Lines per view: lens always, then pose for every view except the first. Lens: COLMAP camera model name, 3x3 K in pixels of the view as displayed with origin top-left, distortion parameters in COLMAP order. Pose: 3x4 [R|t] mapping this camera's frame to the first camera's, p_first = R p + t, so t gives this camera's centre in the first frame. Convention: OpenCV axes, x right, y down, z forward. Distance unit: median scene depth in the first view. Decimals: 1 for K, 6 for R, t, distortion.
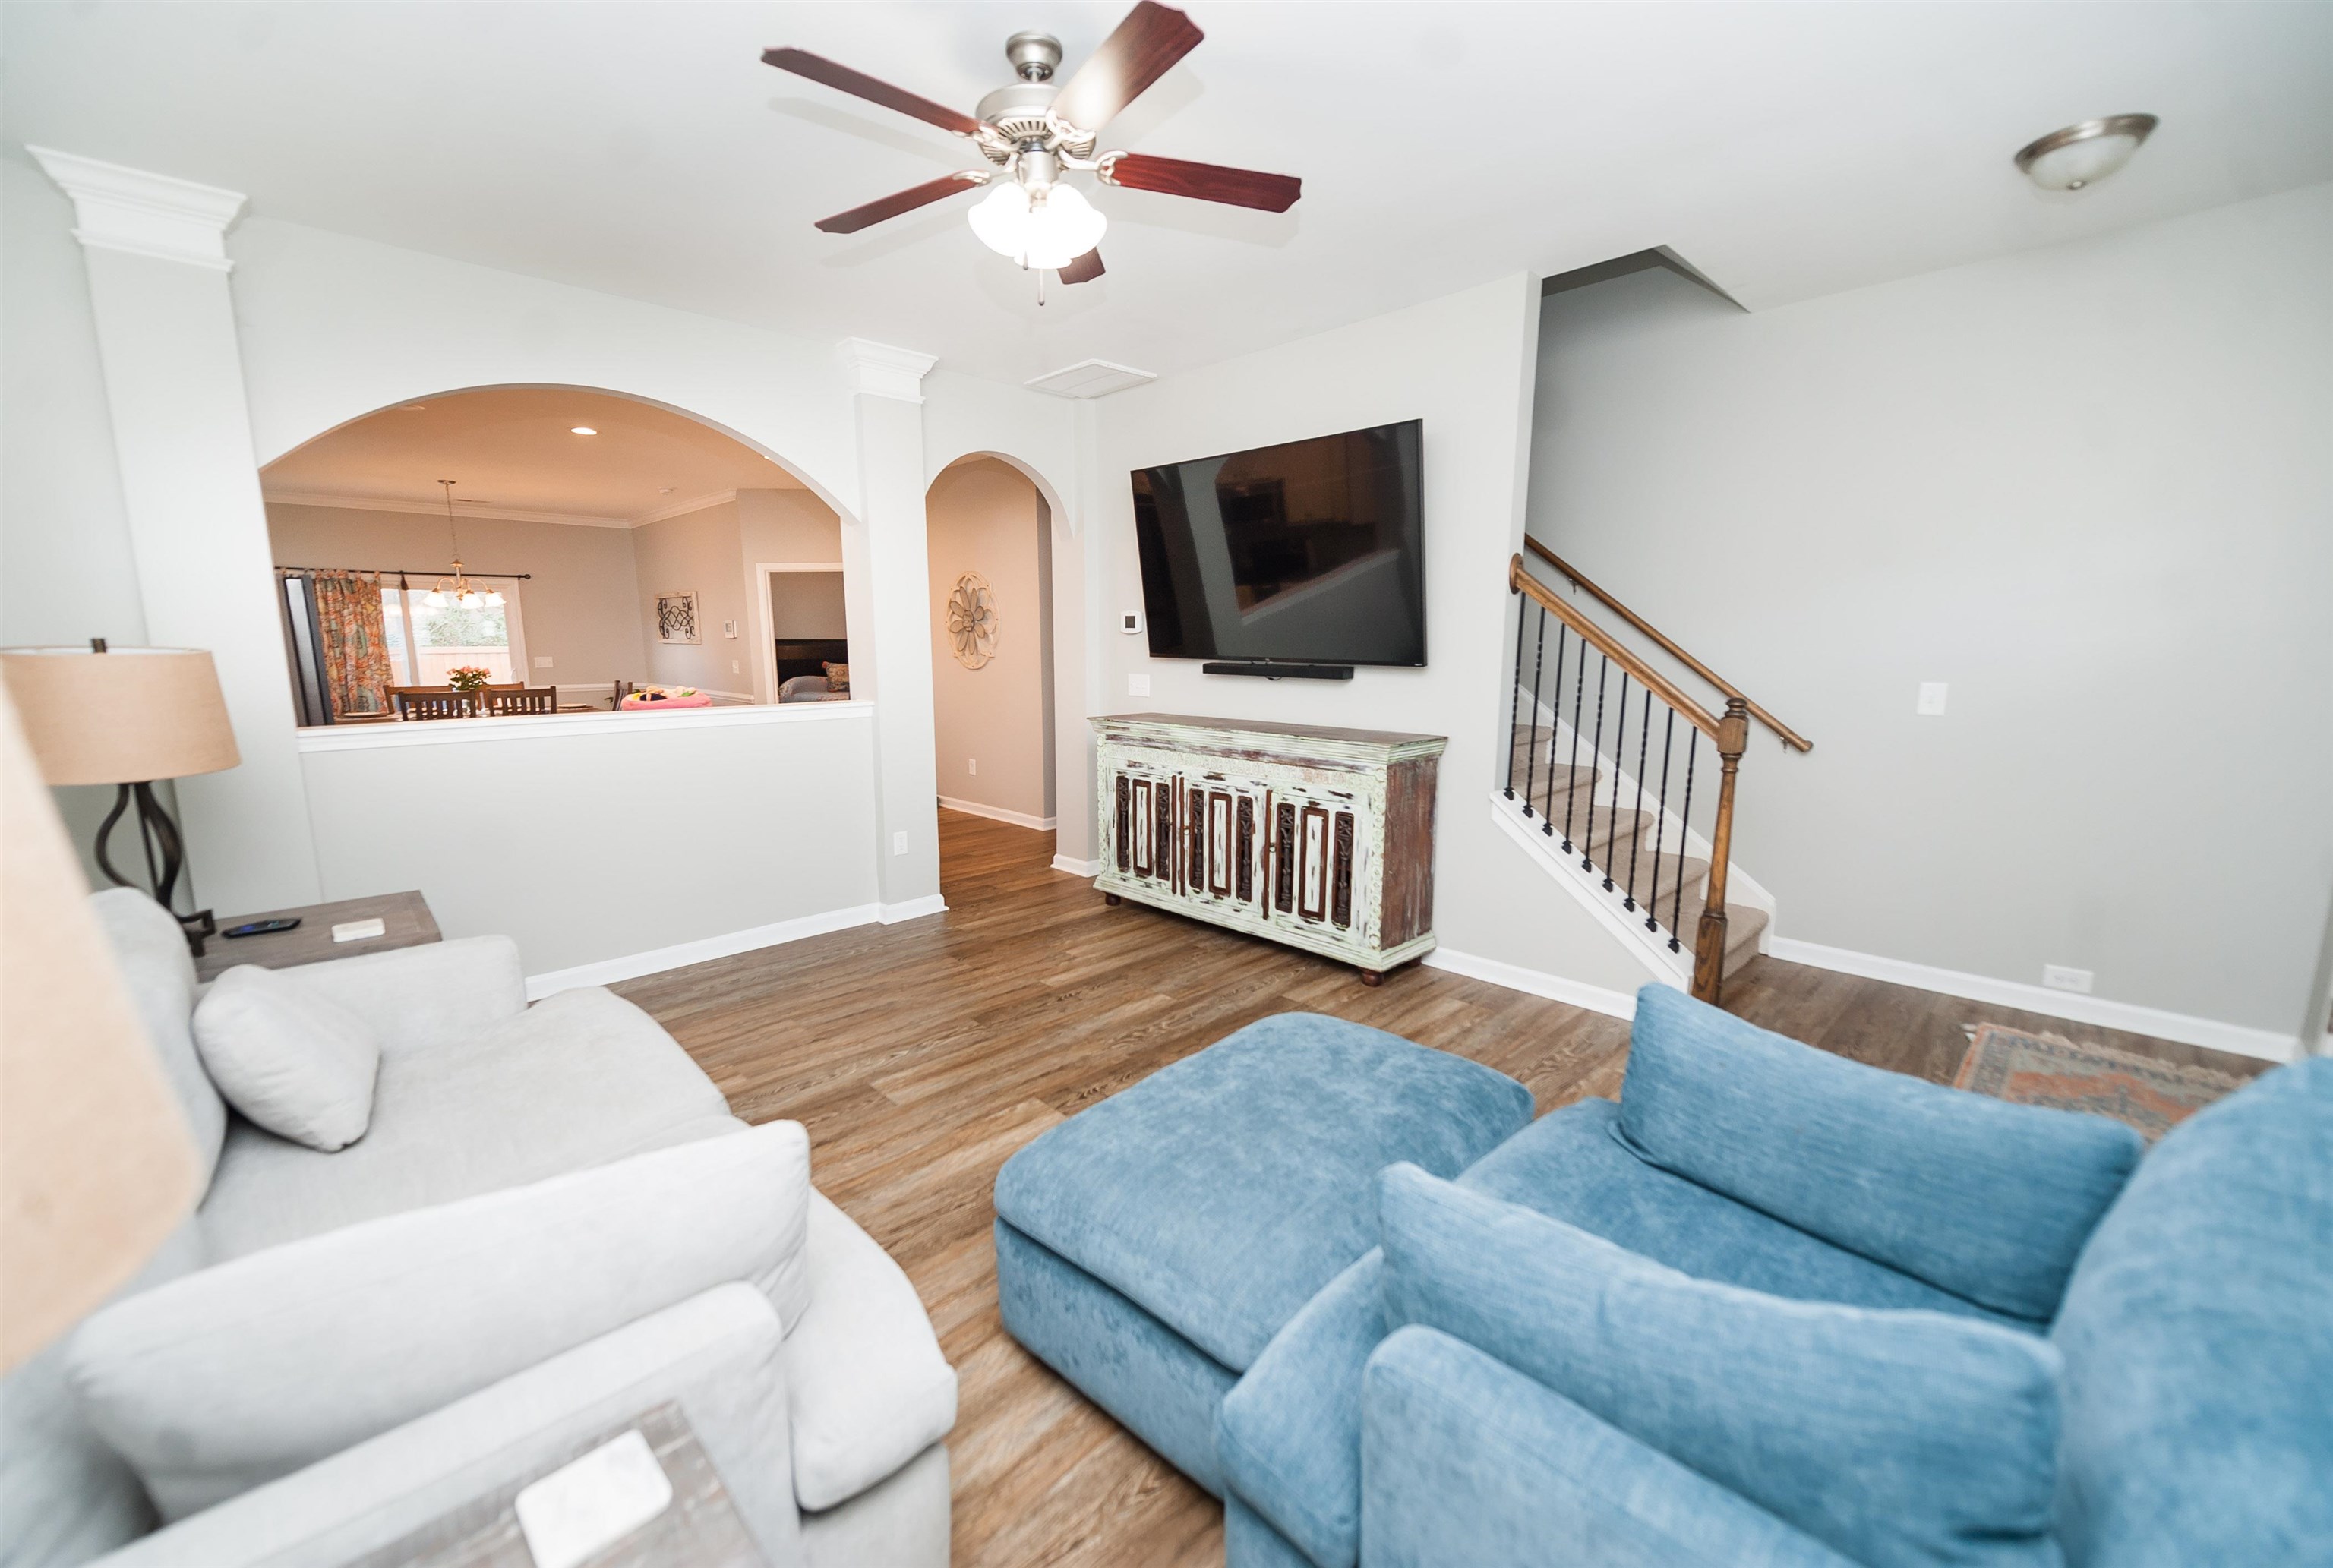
lens RADIAL K [[925.5, 0, 1148.1], [0, 925.5, 793.4], [0, 0, 1]] dist [-0.000400, -0.000333]
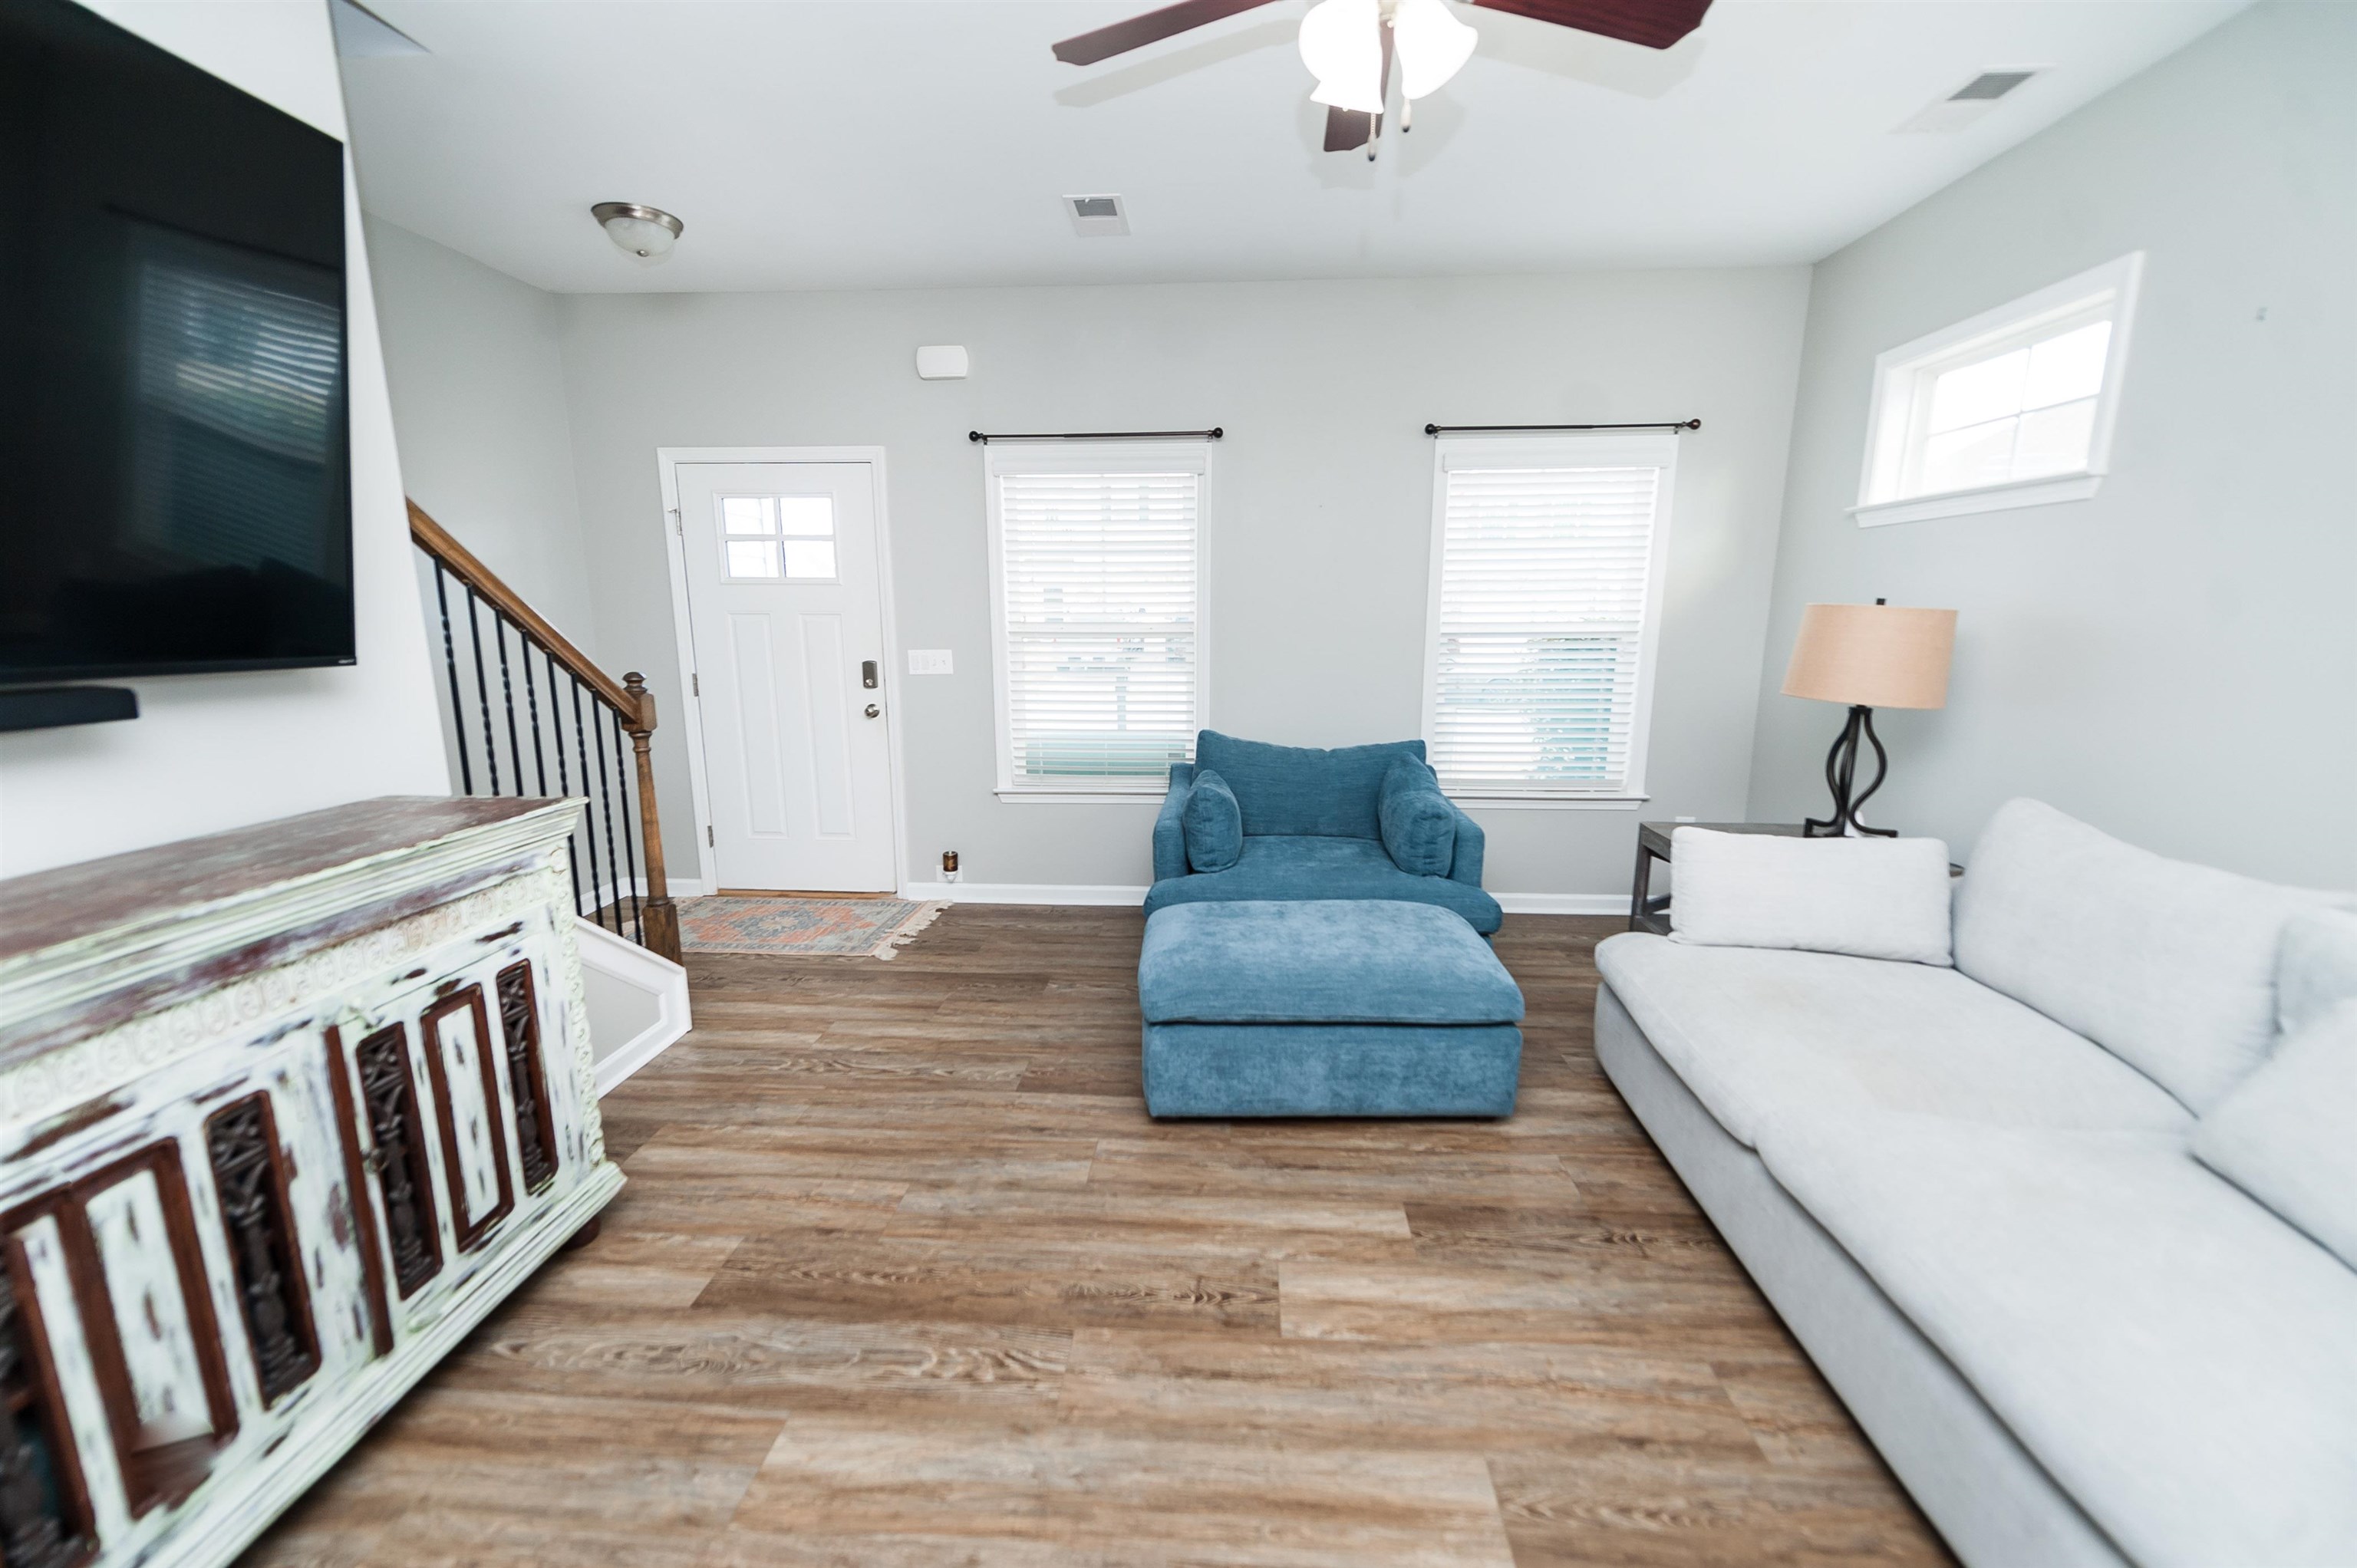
lens RADIAL K [[946.0, 0, 1182.5], [0, 946.0, 796.3], [0, 0, 1]] dist [0.019206, -0.007500]
pose [[-0.685655, -0.139112, 0.714511, -0.364040], [0.120870, 0.946185, 0.300207, -0.166133], [-0.717822, 0.292201, -0.631942, 1.005787]]
